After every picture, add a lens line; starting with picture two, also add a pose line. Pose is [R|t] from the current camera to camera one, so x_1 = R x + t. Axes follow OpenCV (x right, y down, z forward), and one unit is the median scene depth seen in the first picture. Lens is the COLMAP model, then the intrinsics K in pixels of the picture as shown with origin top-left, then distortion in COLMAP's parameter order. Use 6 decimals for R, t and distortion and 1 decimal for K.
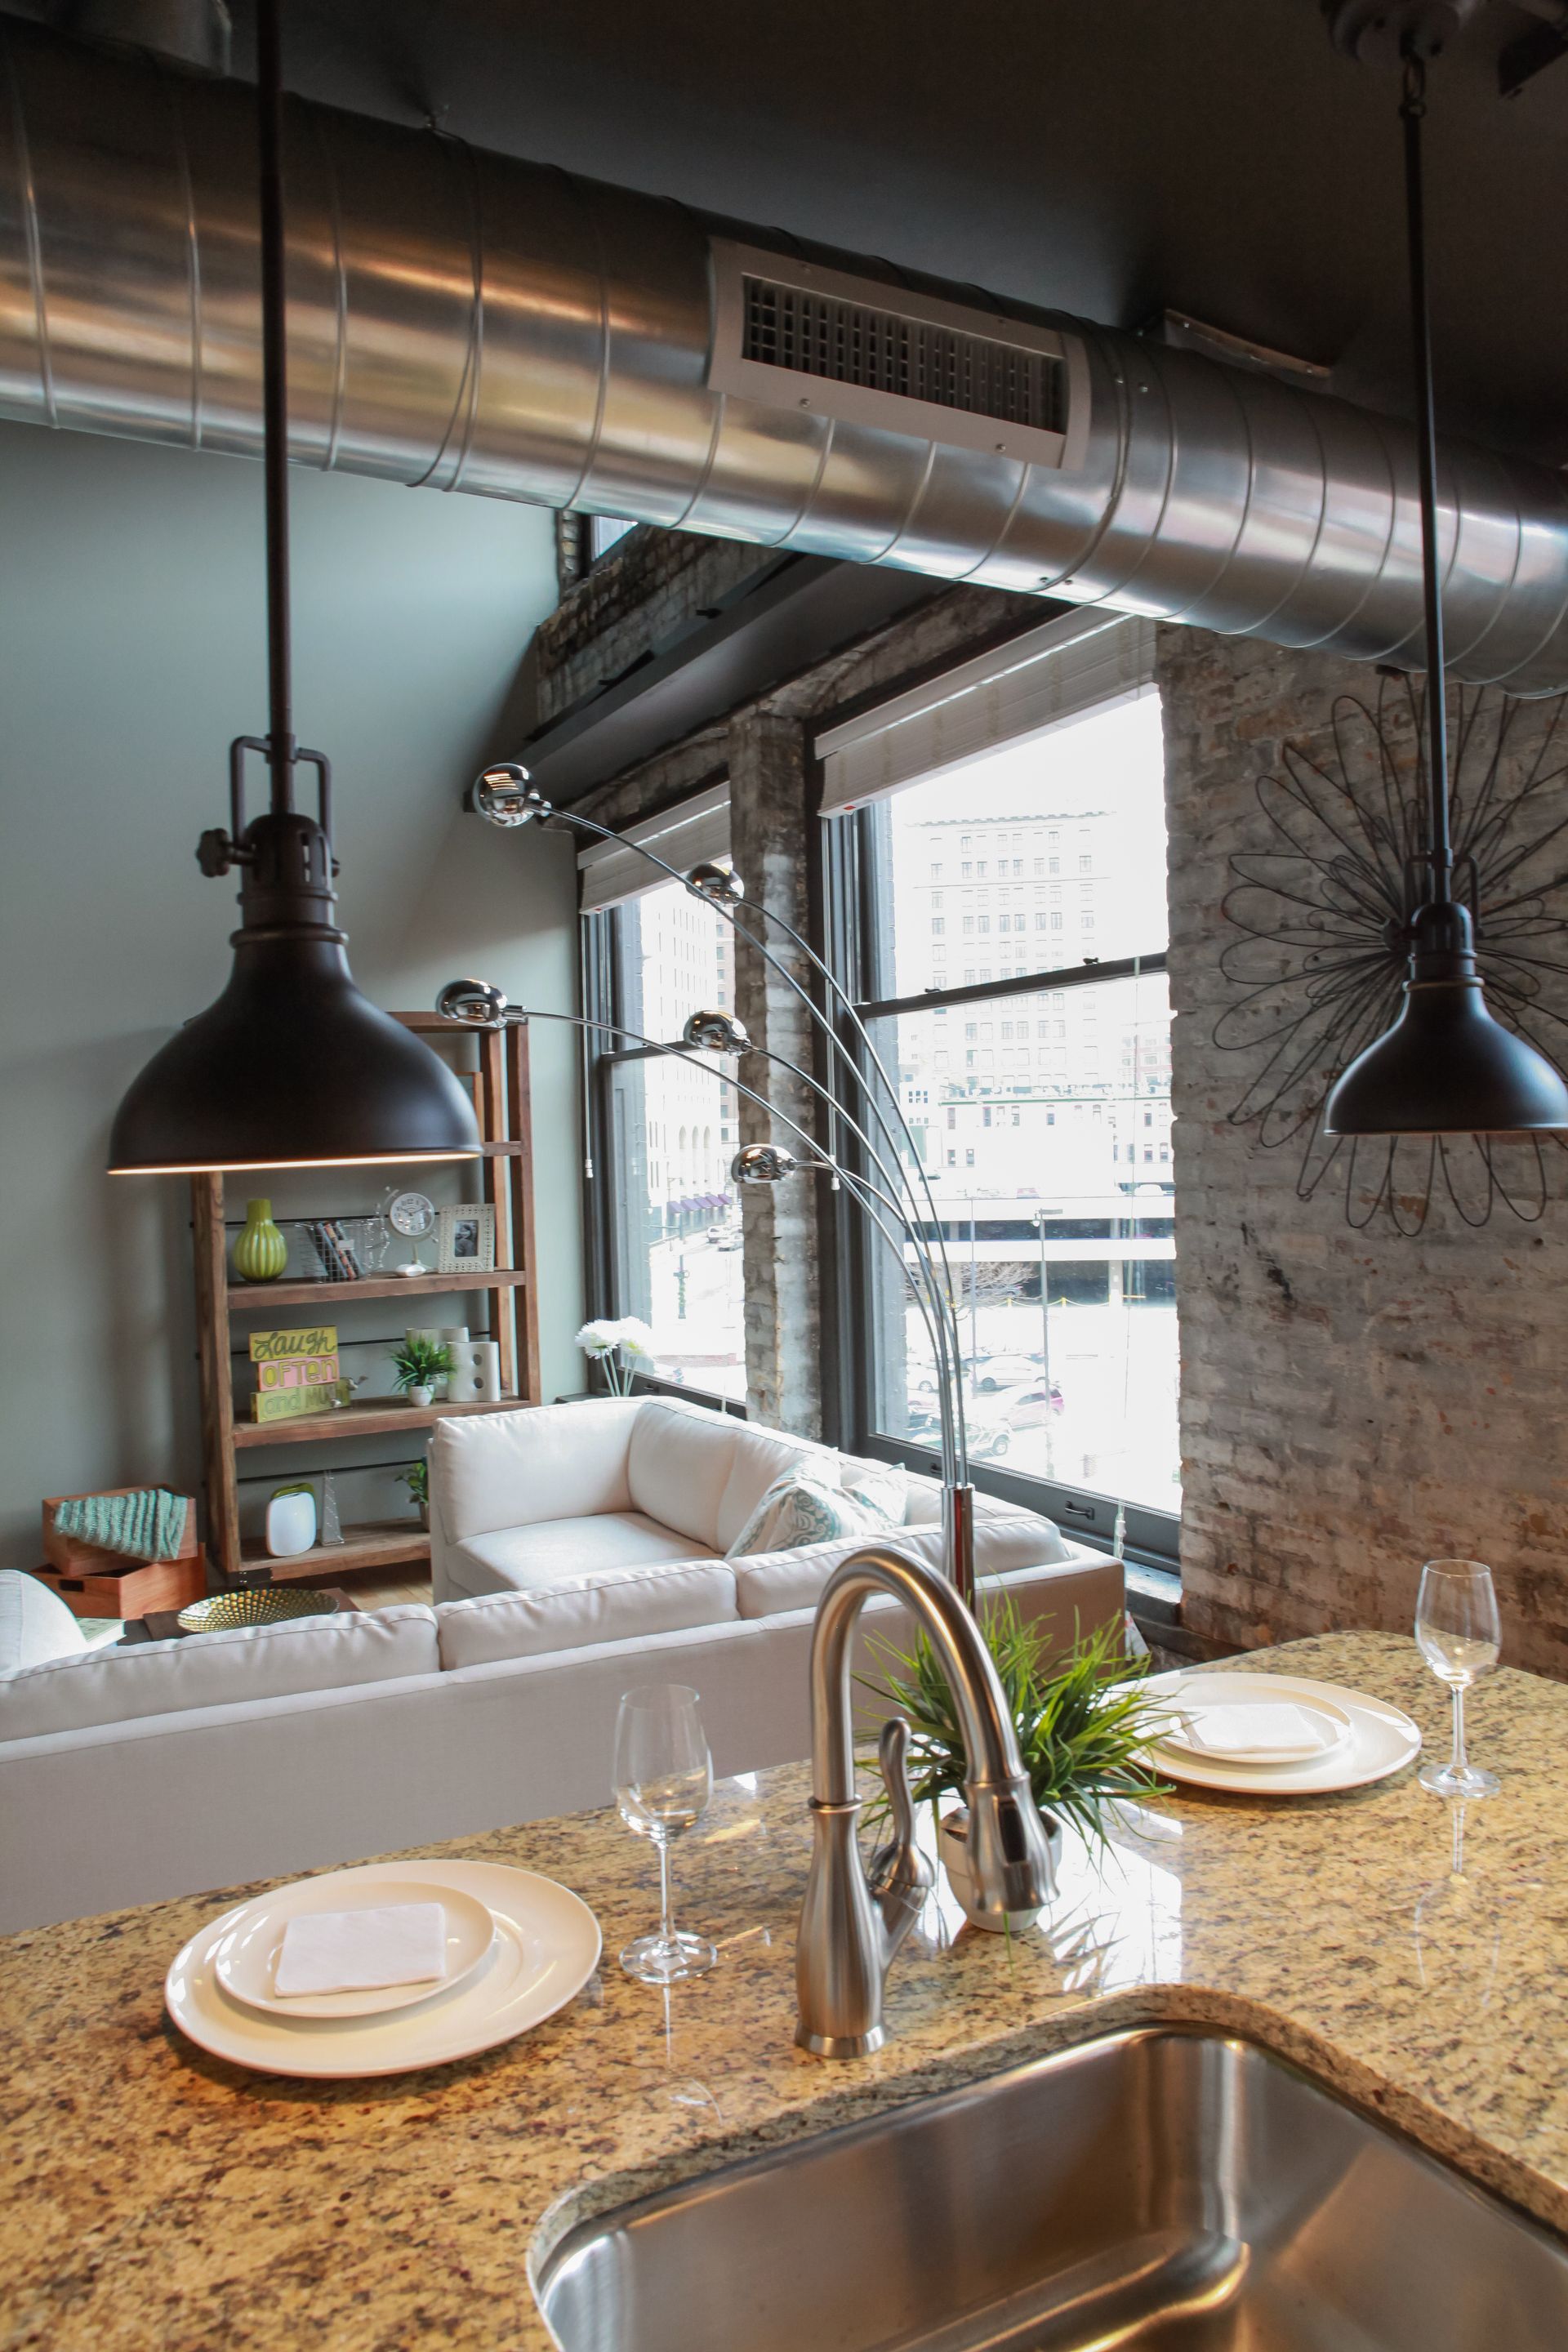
lens RADIAL K [[1619.5, 0, 777.6], [0, 1619.5, 1168.3], [0, 0, 1]] dist [-0.112292, 0.087357]
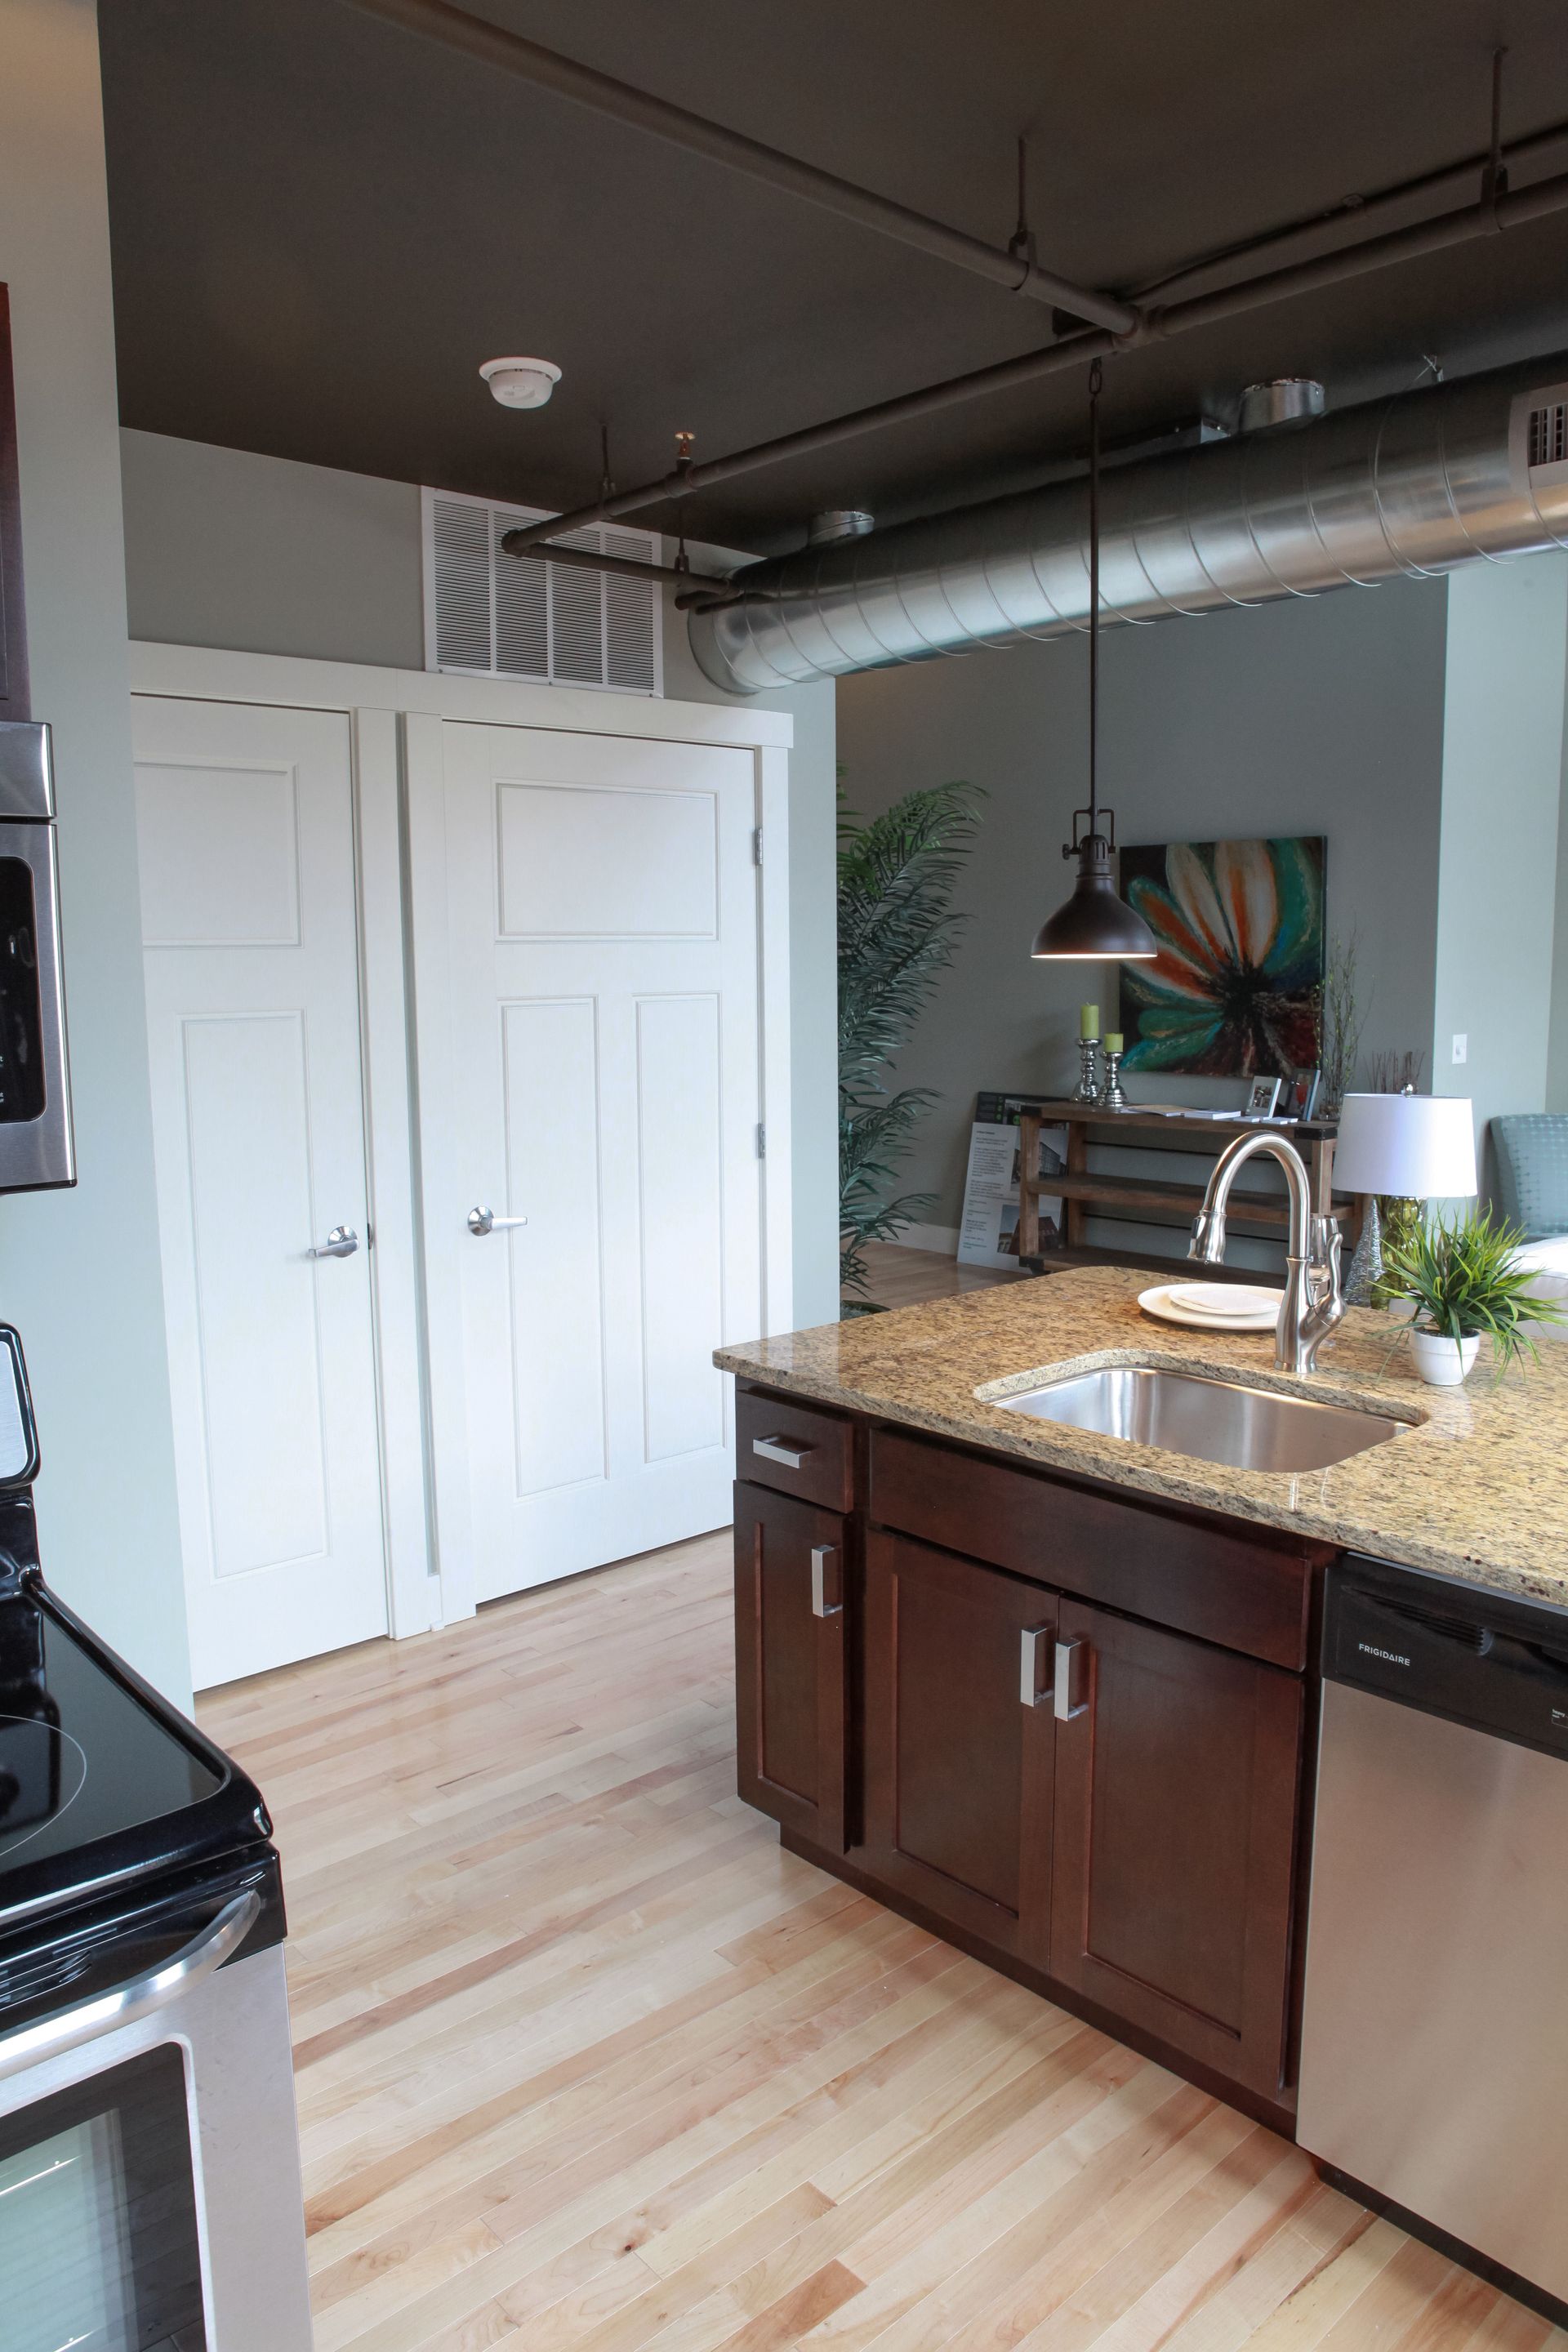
lens RADIAL K [[1619.5, 0, 777.6], [0, 1619.5, 1168.3], [0, 0, 1]] dist [-0.112292, 0.087357]
pose [[0.242302, 0.152718, -0.958106, 0.456847], [-0.013336, 0.987965, 0.154104, -0.012112], [0.970109, -0.024563, 0.241422, -0.050177]]
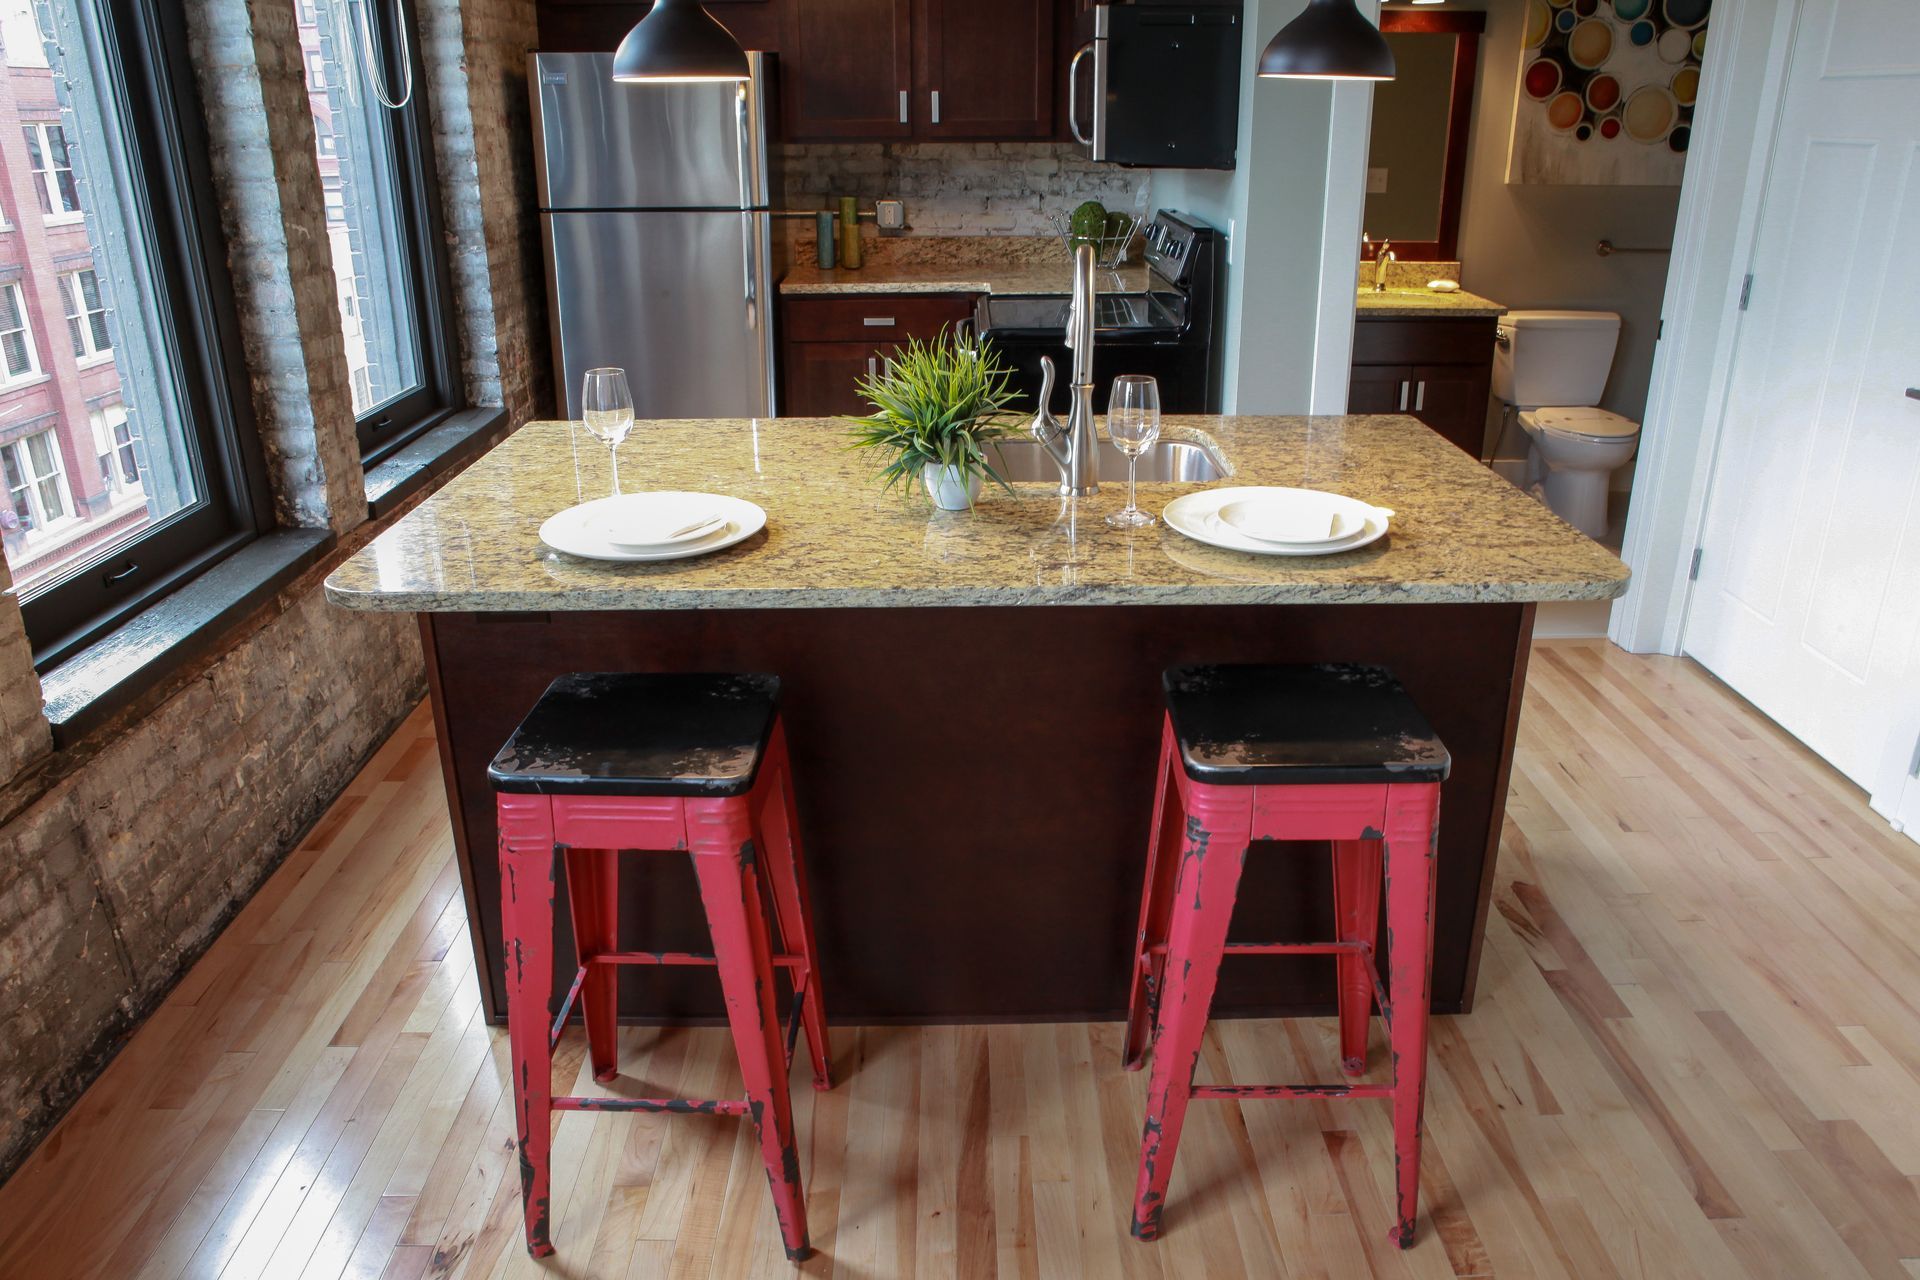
lens RADIAL K [[1358.5, 0, 976.5], [0, 1358.5, 635.4], [0, 0, 1]] dist [-0.109132, 0.077871]
pose [[-0.886779, -0.140215, 0.440411, -0.168473], [0.035781, 0.929187, 0.367874, 0.005691], [-0.460806, 0.341982, -0.818967, 0.644690]]
